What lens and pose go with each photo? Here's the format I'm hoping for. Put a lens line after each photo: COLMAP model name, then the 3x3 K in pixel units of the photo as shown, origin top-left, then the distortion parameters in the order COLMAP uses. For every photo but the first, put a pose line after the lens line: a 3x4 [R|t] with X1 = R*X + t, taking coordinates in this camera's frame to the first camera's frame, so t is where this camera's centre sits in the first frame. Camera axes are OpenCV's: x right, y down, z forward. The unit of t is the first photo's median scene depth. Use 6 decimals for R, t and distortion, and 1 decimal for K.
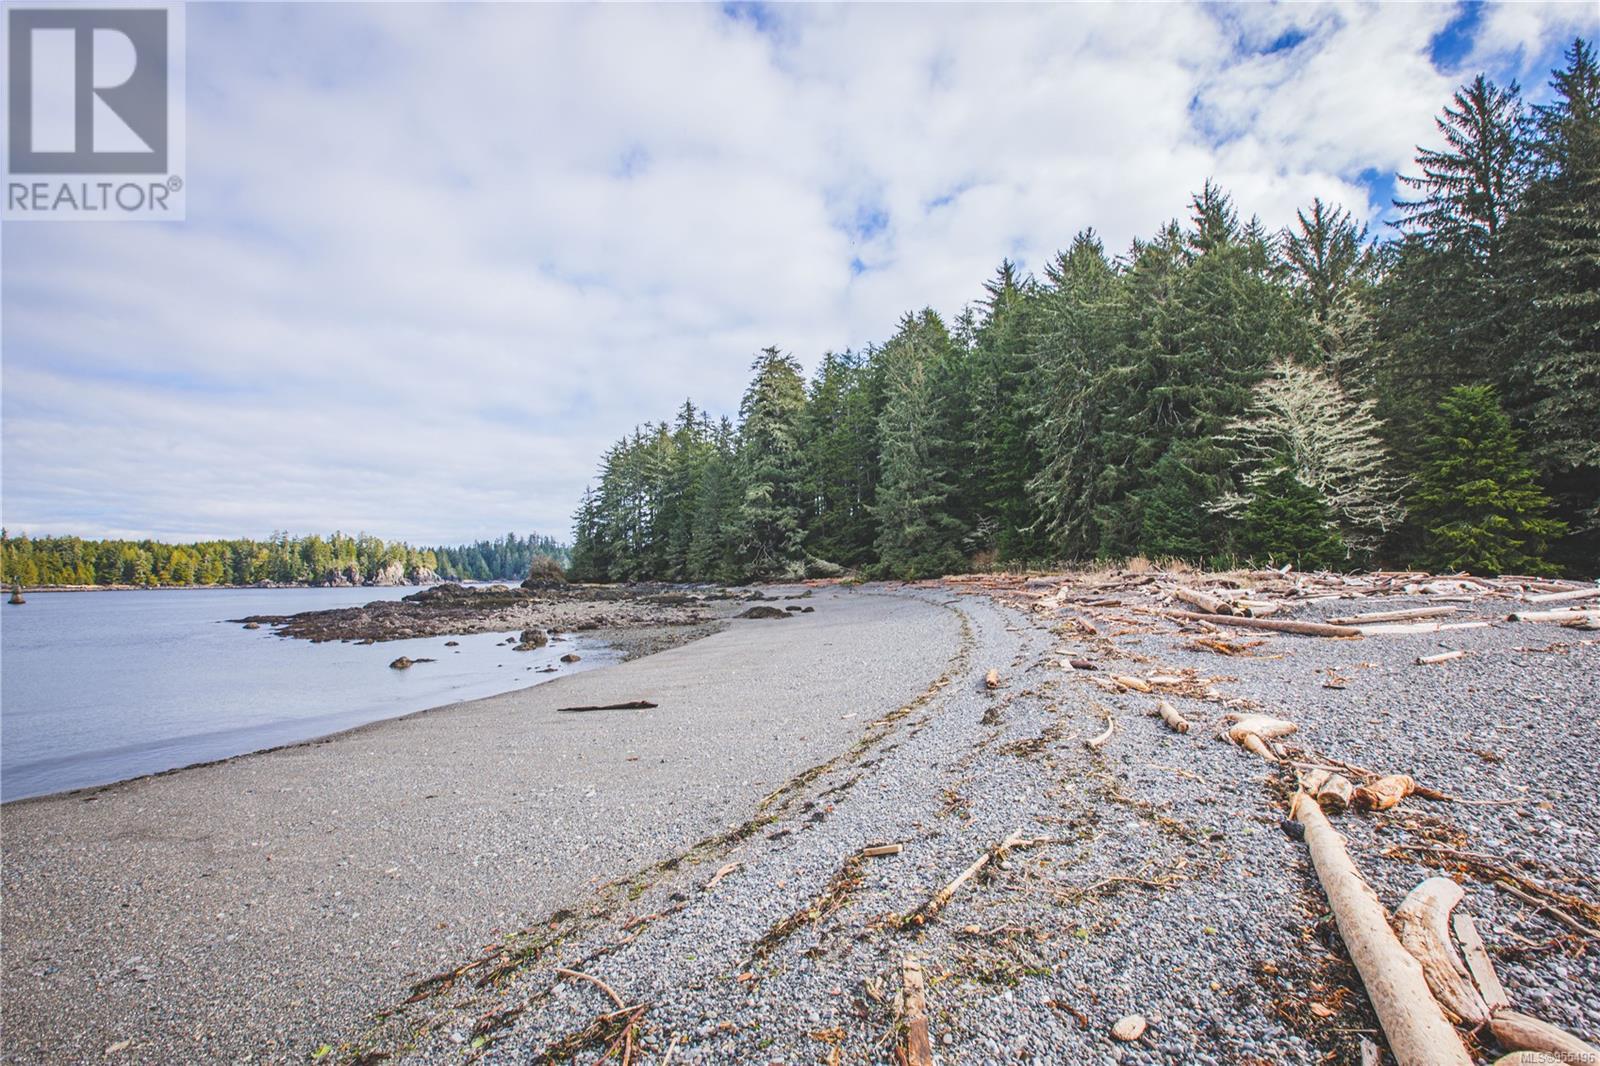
lens RADIAL K [[752.4, 0, 804.2], [0, 752.4, 537.7], [0, 0, 1]] dist [-0.047394, 0.022654]
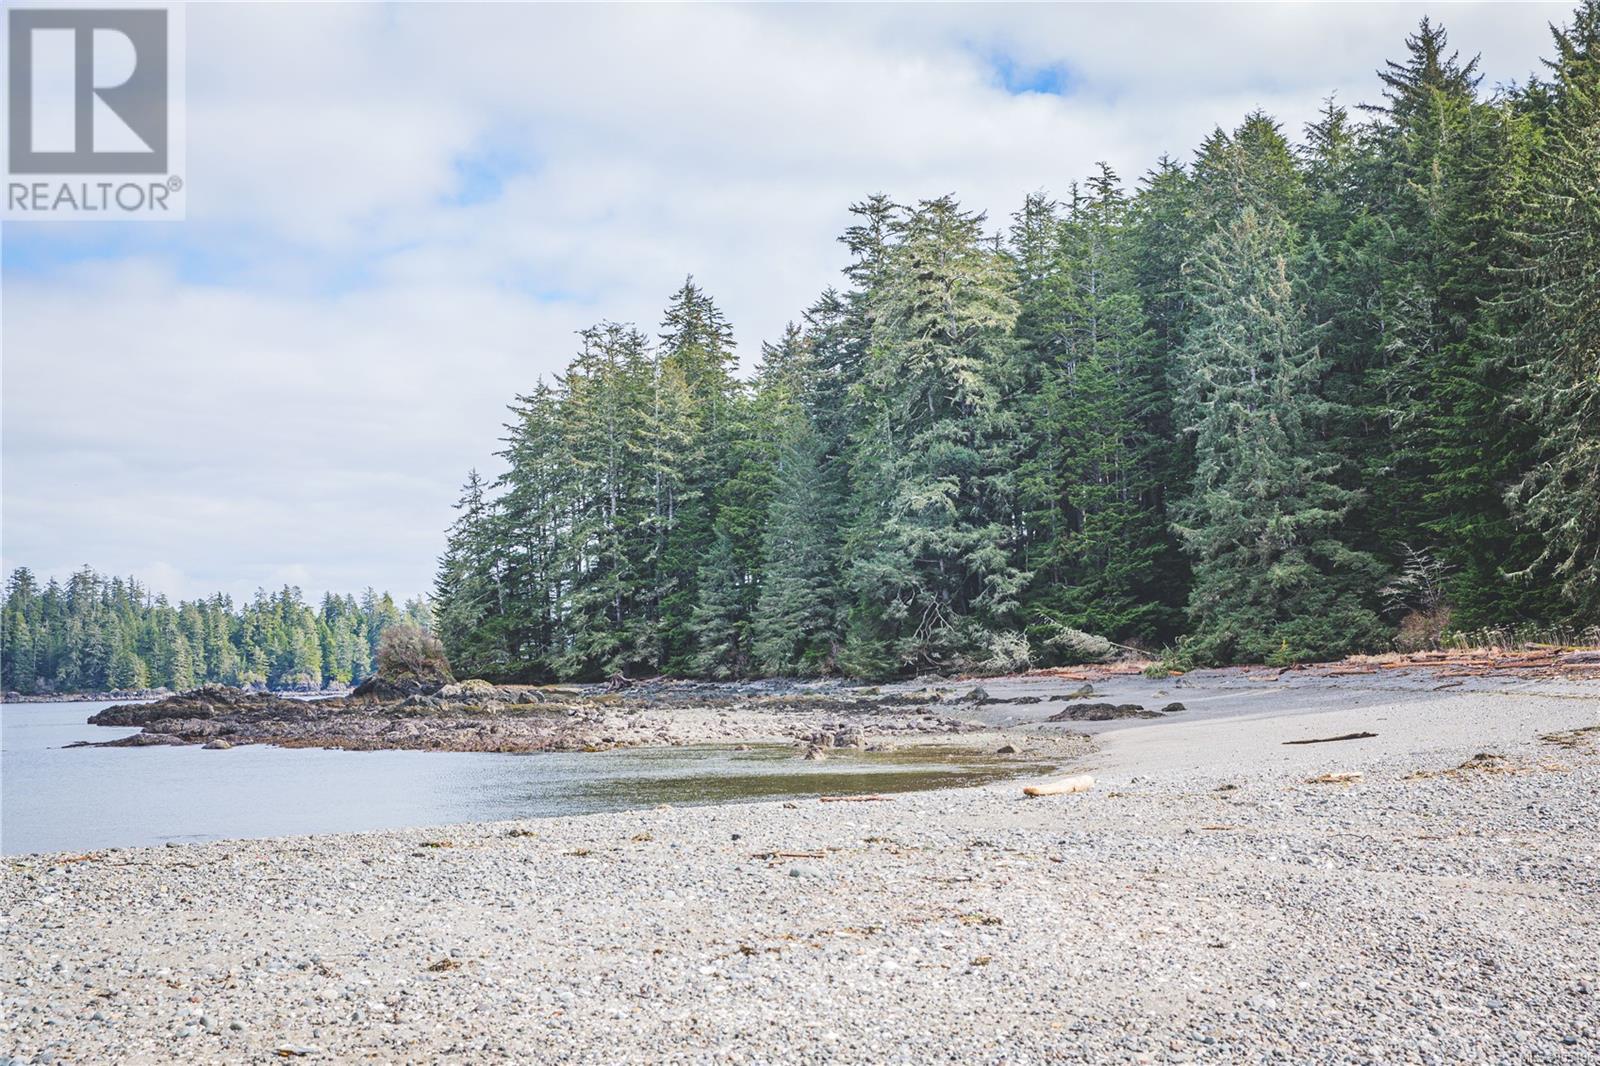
lens RADIAL K [[2001.6, 0, 800.0], [0, 2001.6, 533.0], [0, 0, 1]] dist [0.070735, 0.070598]
pose [[0.999808, -0.004297, 0.019101, -0.291069], [0.004724, 0.999739, -0.022348, -0.009948], [-0.019000, 0.022434, 0.999568, -0.559242]]
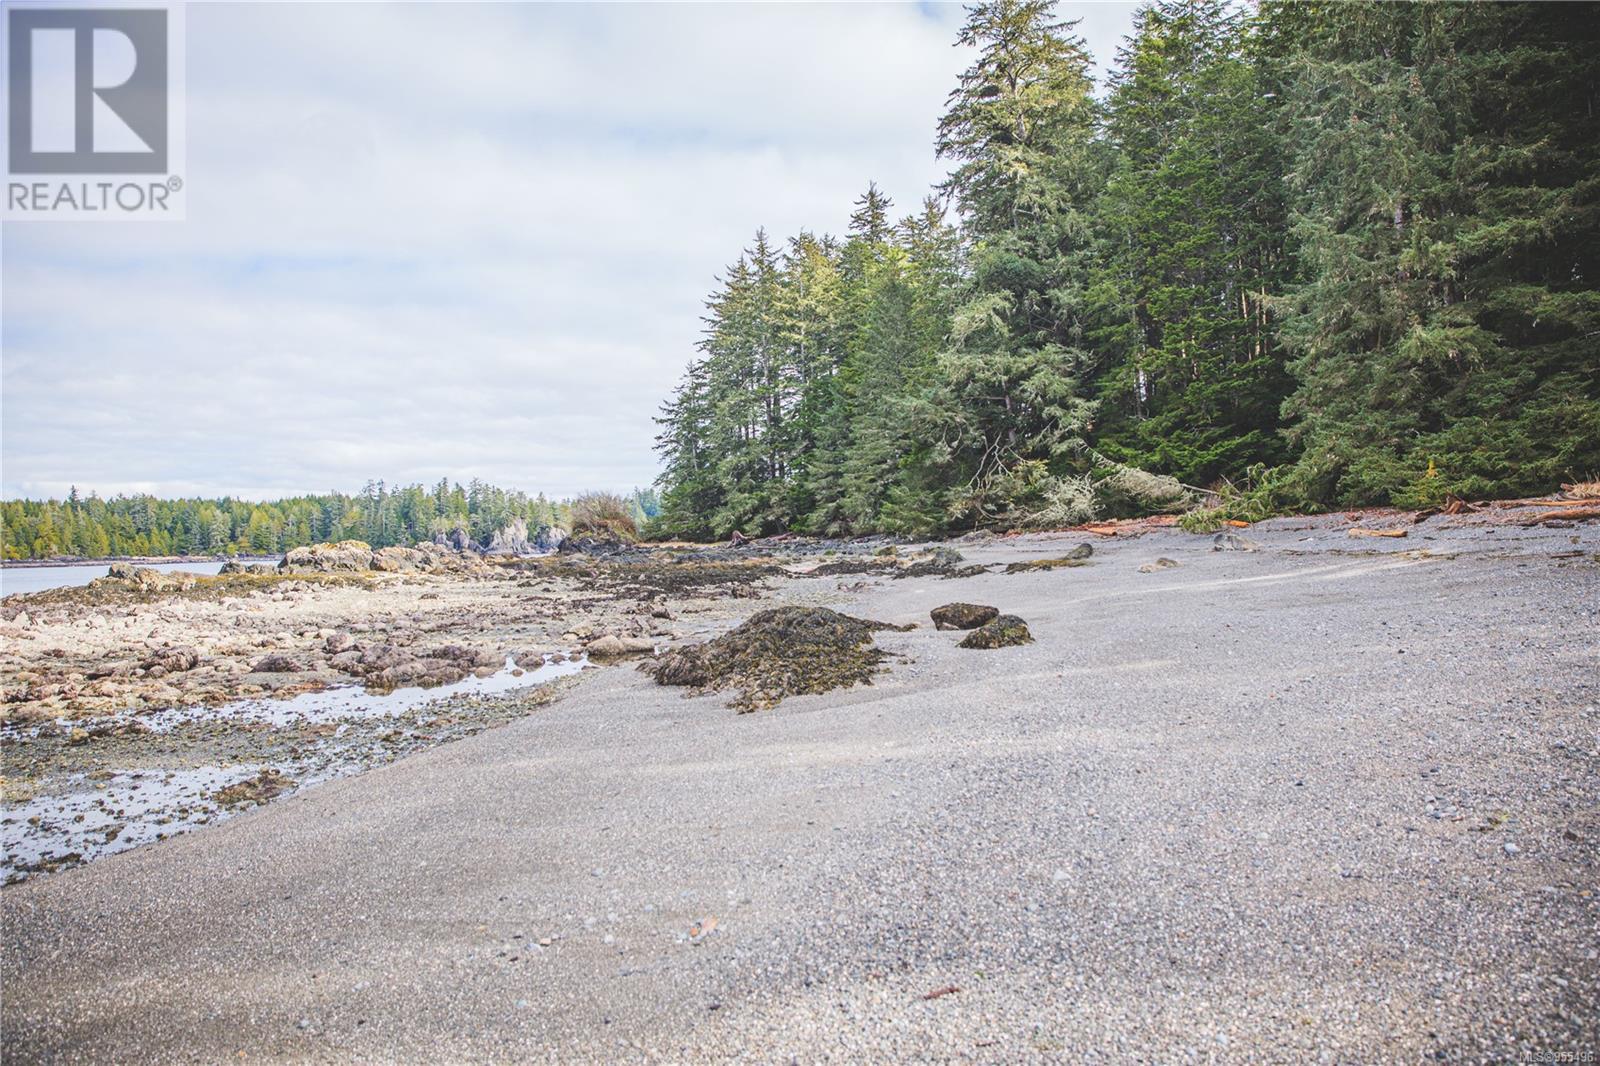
lens RADIAL K [[1112.3, 0, 807.5], [0, 1112.3, 541.6], [0, 0, 1]] dist [-0.114773, 0.103045]
pose [[0.960278, -0.011133, -0.278822, 0.031427], [0.026753, 0.998274, 0.052281, 0.051297], [0.277759, -0.057663, 0.958919, 0.642936]]
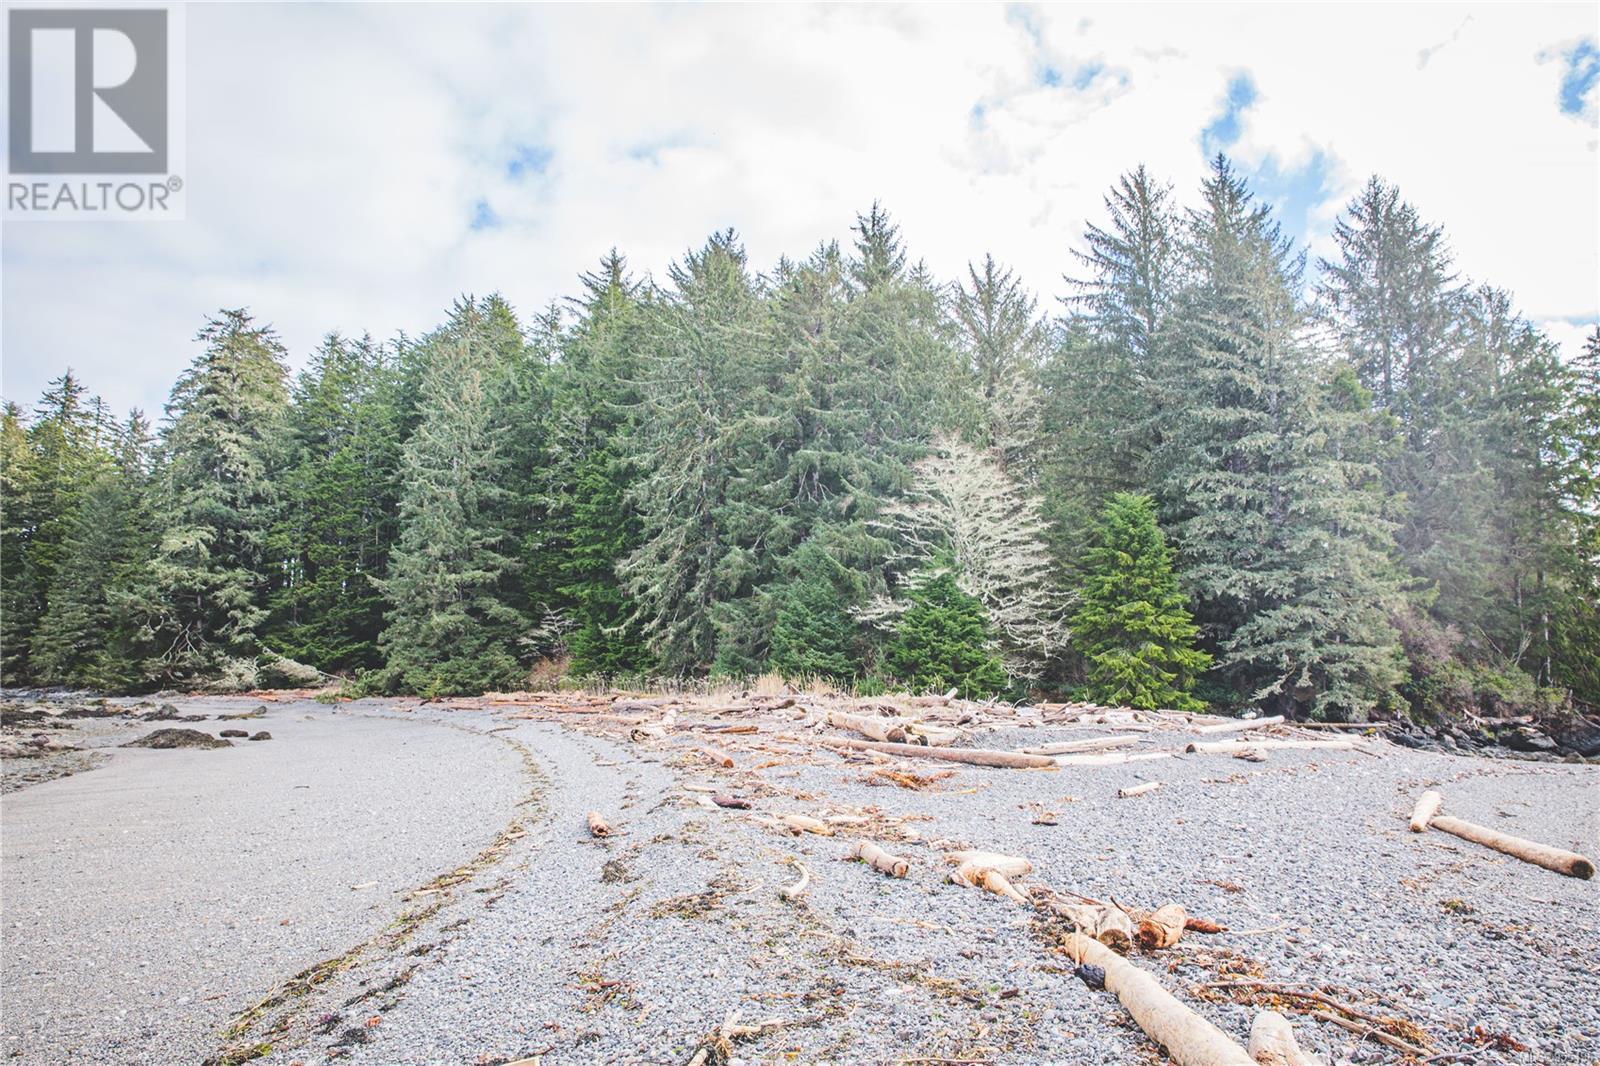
lens RADIAL K [[1112.3, 0, 807.5], [0, 1112.3, 541.6], [0, 0, 1]] dist [-0.114773, 0.103045]
pose [[0.890177, 0.099298, 0.444663, -0.006423], [-0.057824, 0.992692, -0.105919, 0.006156], [-0.451931, 0.068575, 0.889413, 0.008750]]
